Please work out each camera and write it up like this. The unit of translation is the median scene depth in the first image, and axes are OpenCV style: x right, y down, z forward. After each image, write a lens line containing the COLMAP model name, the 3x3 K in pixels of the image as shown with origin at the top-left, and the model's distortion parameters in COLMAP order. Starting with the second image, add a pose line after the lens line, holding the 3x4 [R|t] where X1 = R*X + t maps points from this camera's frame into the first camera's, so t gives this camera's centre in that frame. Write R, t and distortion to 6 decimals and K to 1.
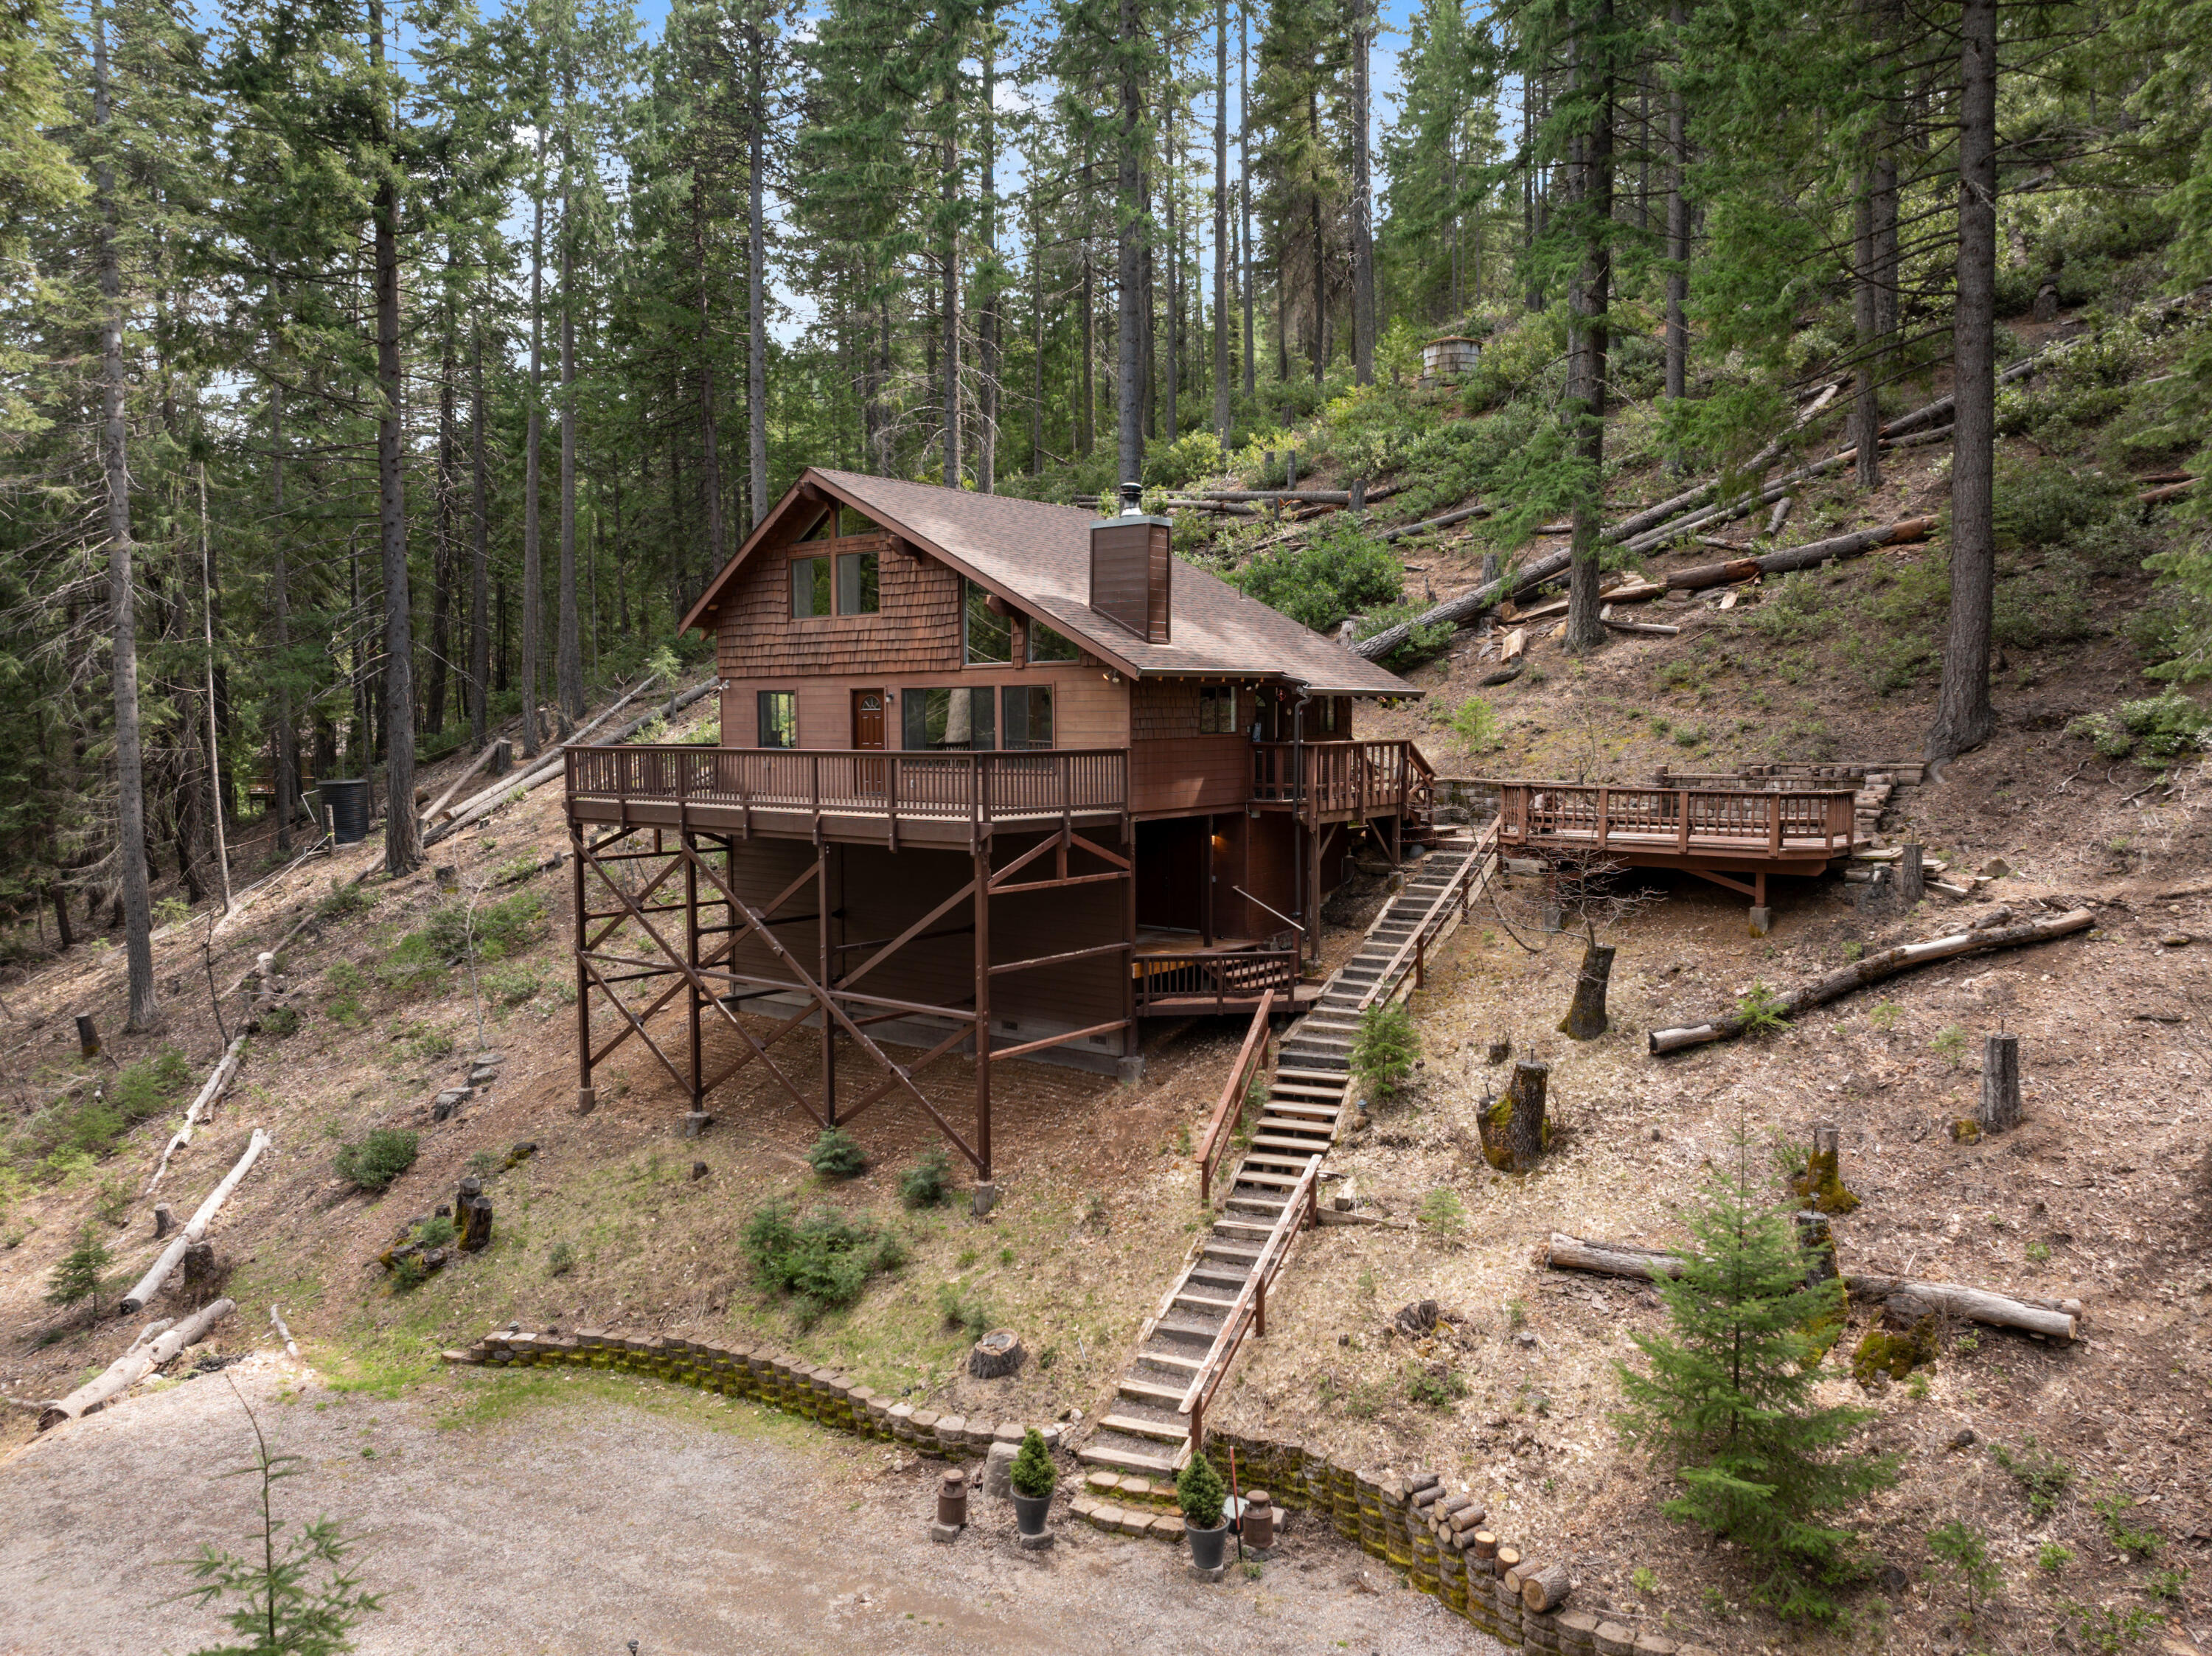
lens RADIAL K [[1560.5, 0, 1104.9], [0, 1560.5, 807.3], [0, 0, 1]] dist [-0.054168, 0.023883]
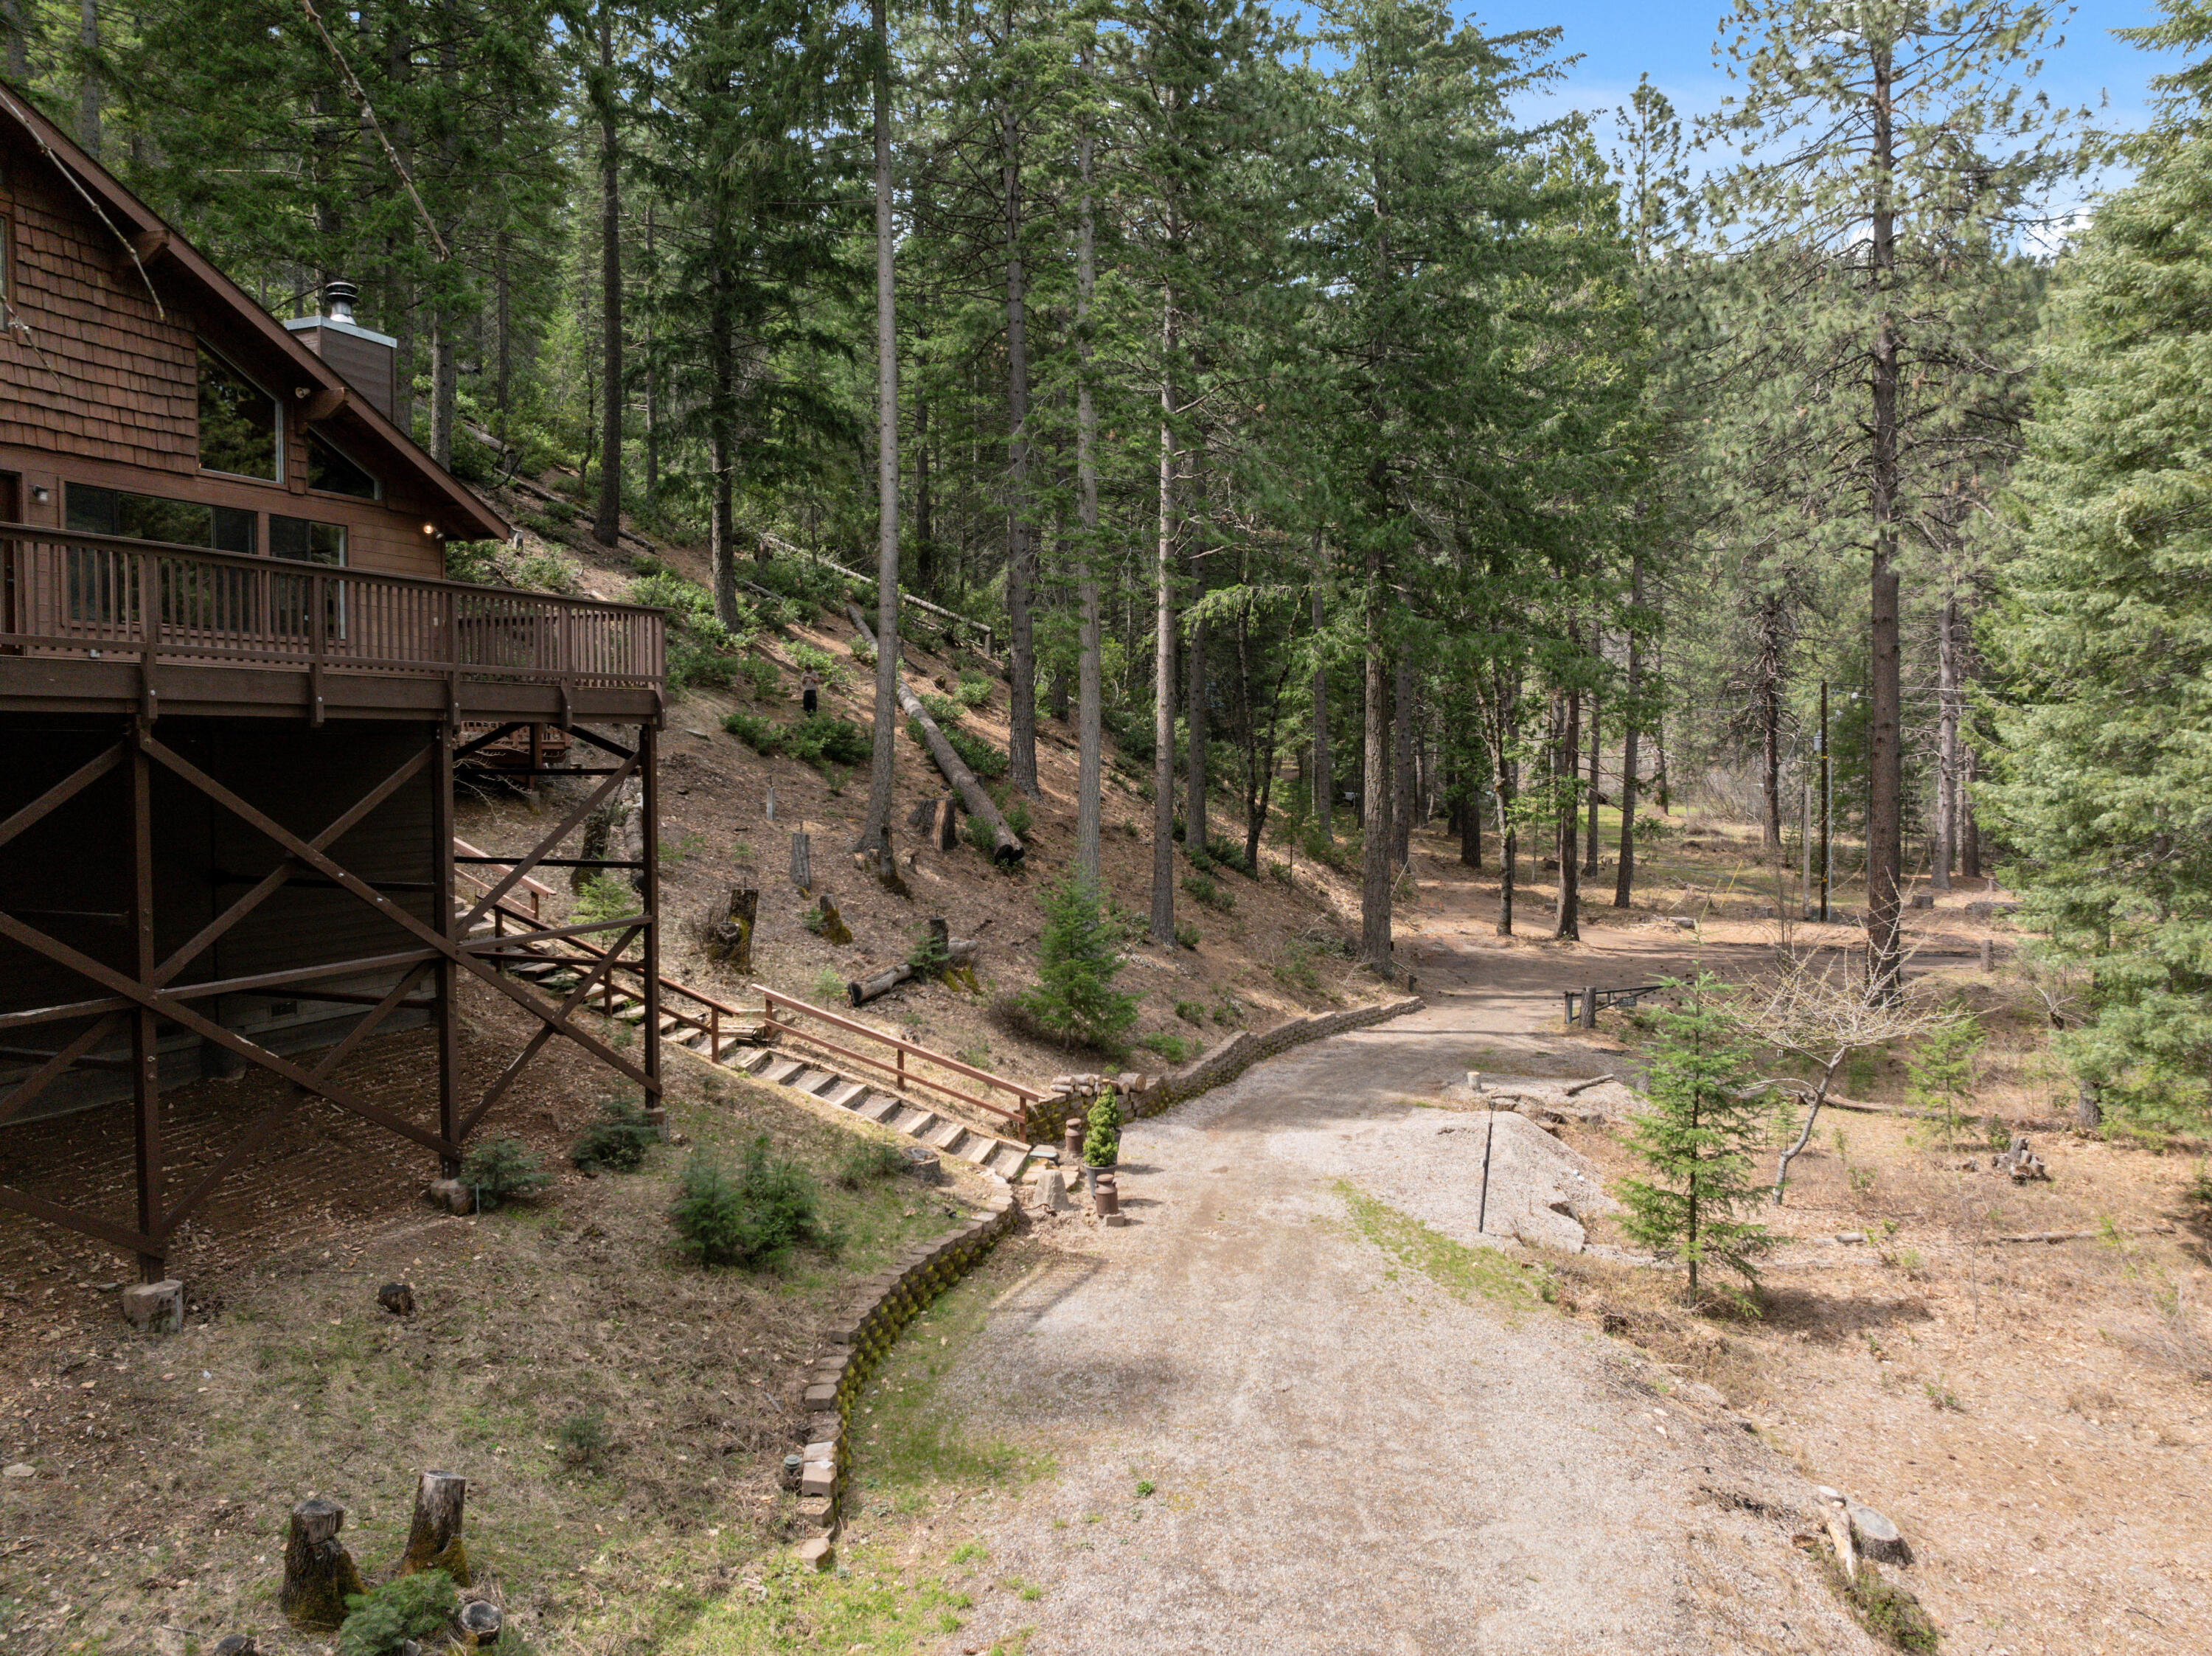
lens RADIAL K [[1560.5, 0, 1114.4], [0, 1560.5, 821.5], [0, 0, 1]] dist [-0.054168, 0.023883]
pose [[-0.306574, -0.038973, 0.951049, -0.806882], [0.057500, 0.996578, 0.059374, 0.037688], [-0.950108, 0.072888, -0.303284, 0.836686]]
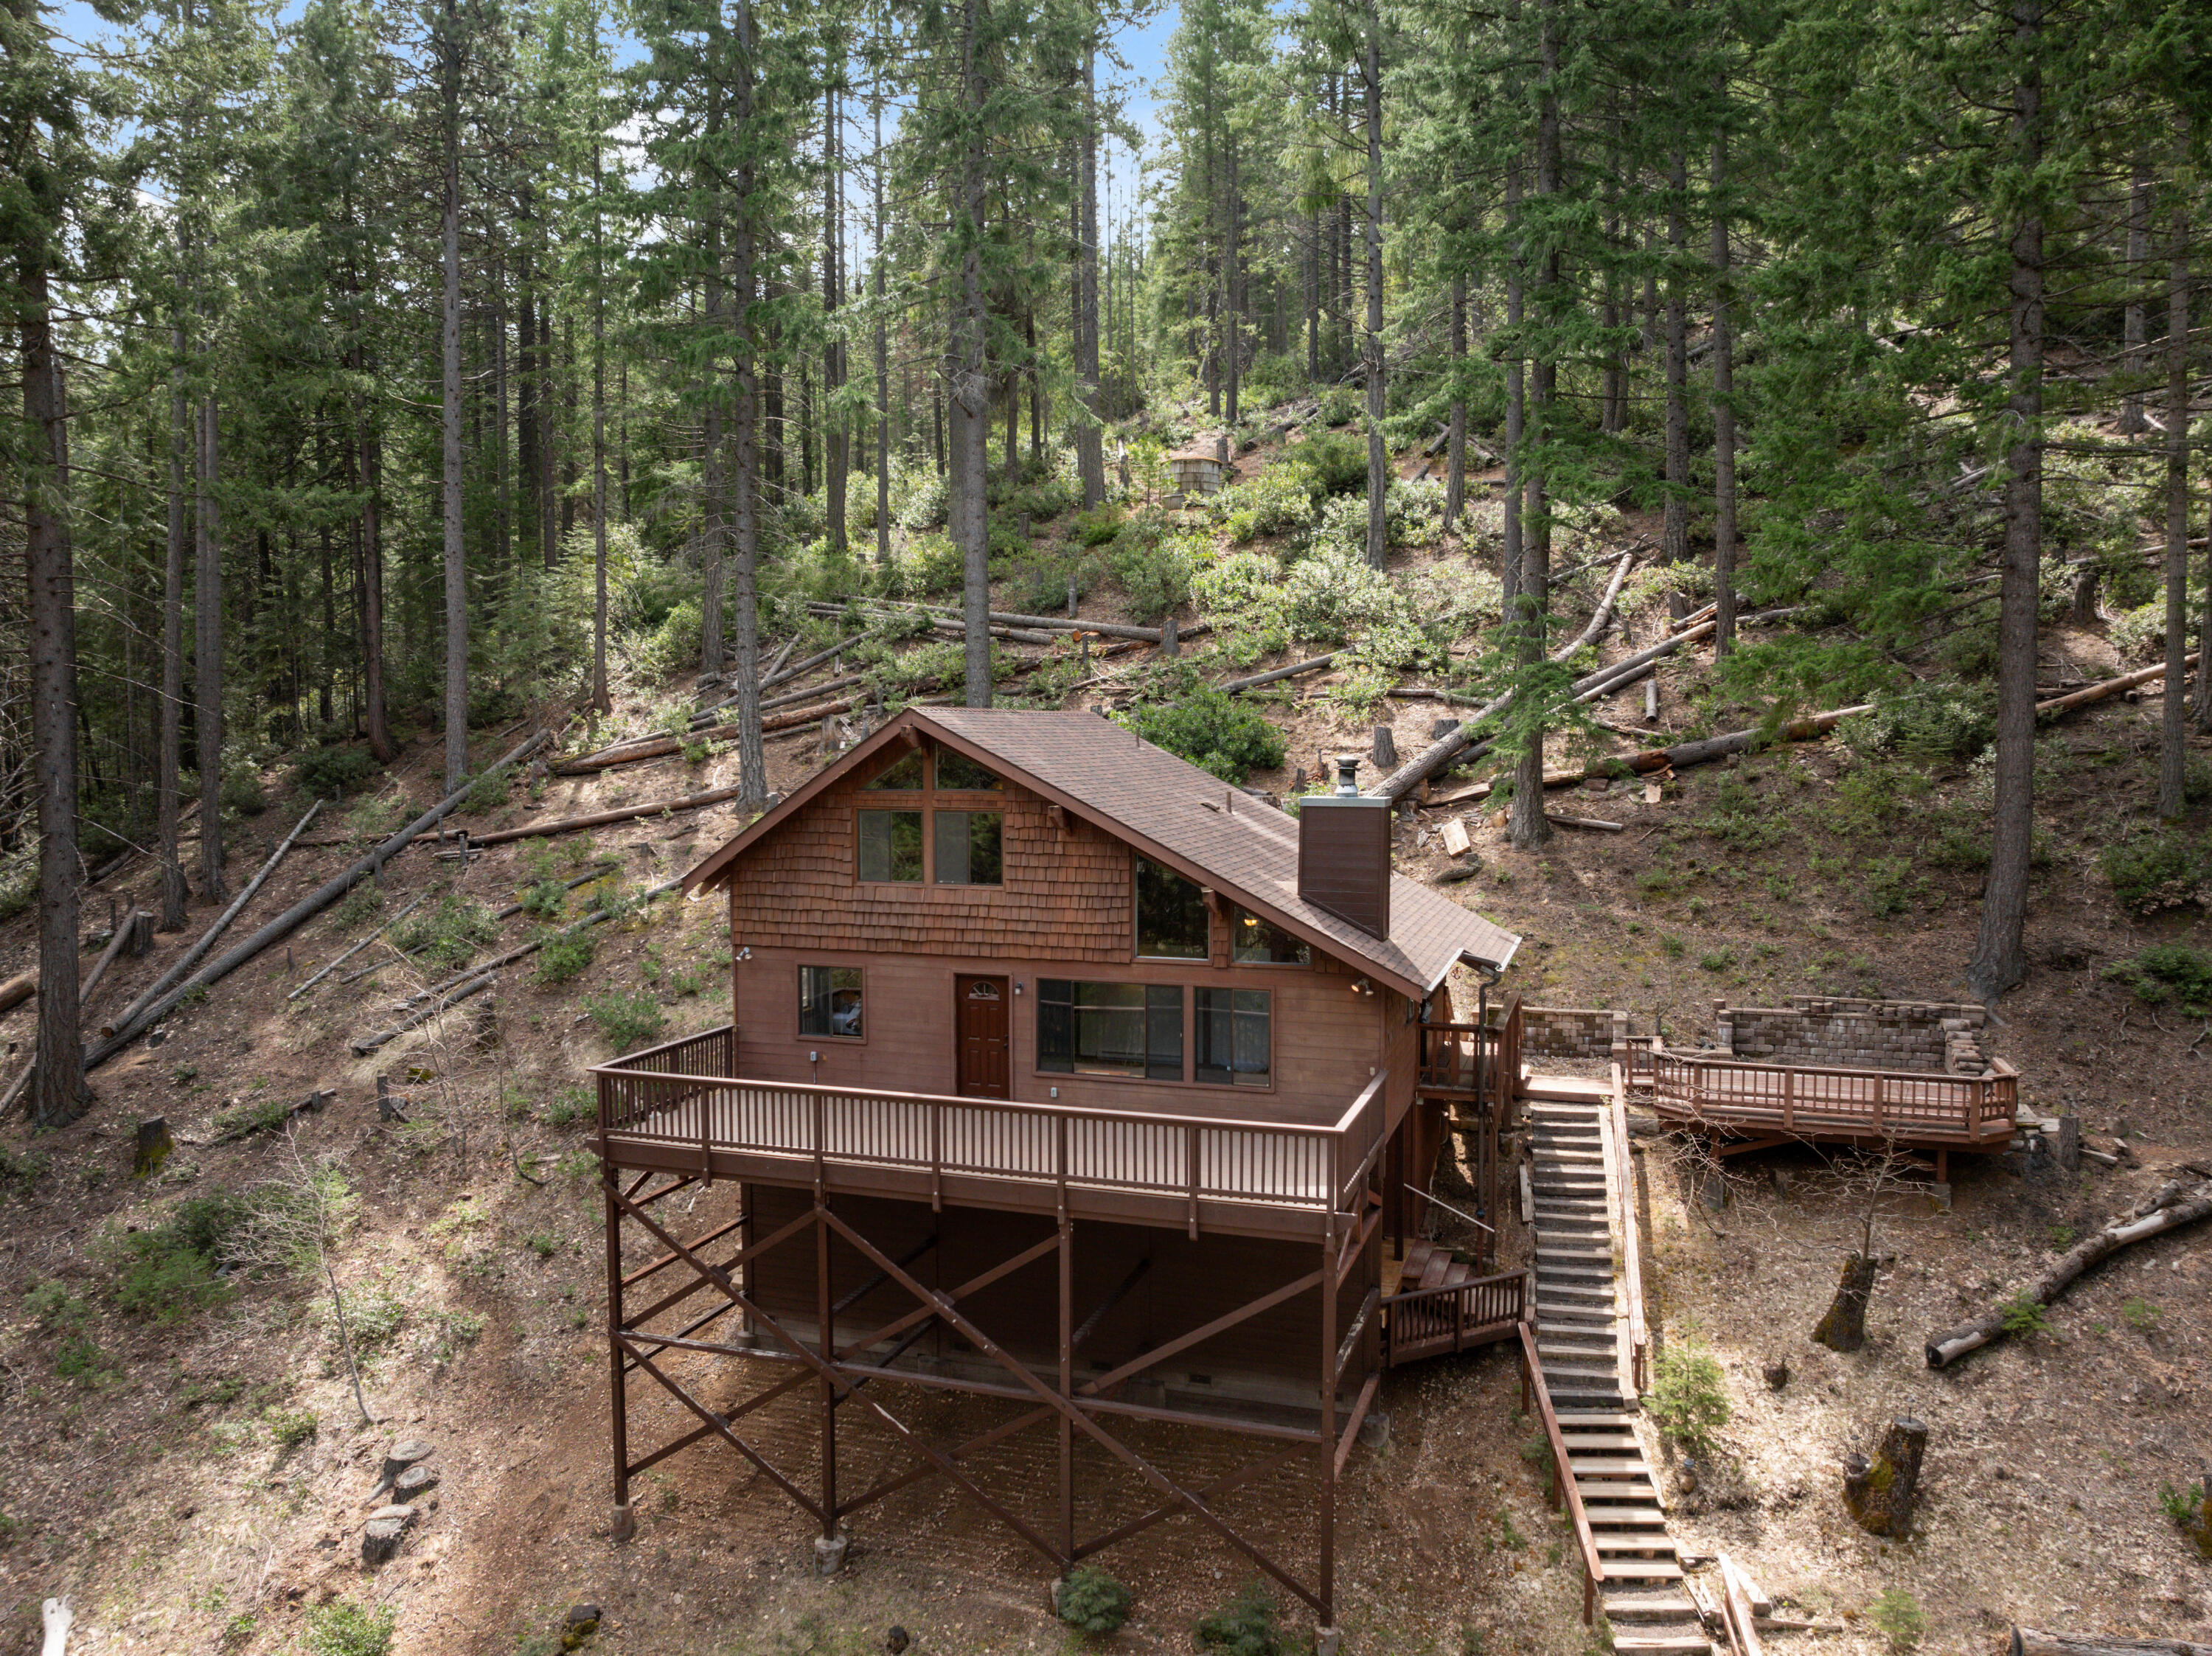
lens RADIAL K [[1560.5, 0, 1107.2], [0, 1560.5, 809.3], [0, 0, 1]] dist [-0.054168, 0.023883]
pose [[0.940603, -0.013253, 0.339249, -0.387265], [0.017123, 0.999818, -0.008416, -0.163525], [-0.339075, 0.013725, 0.940659, 0.207938]]
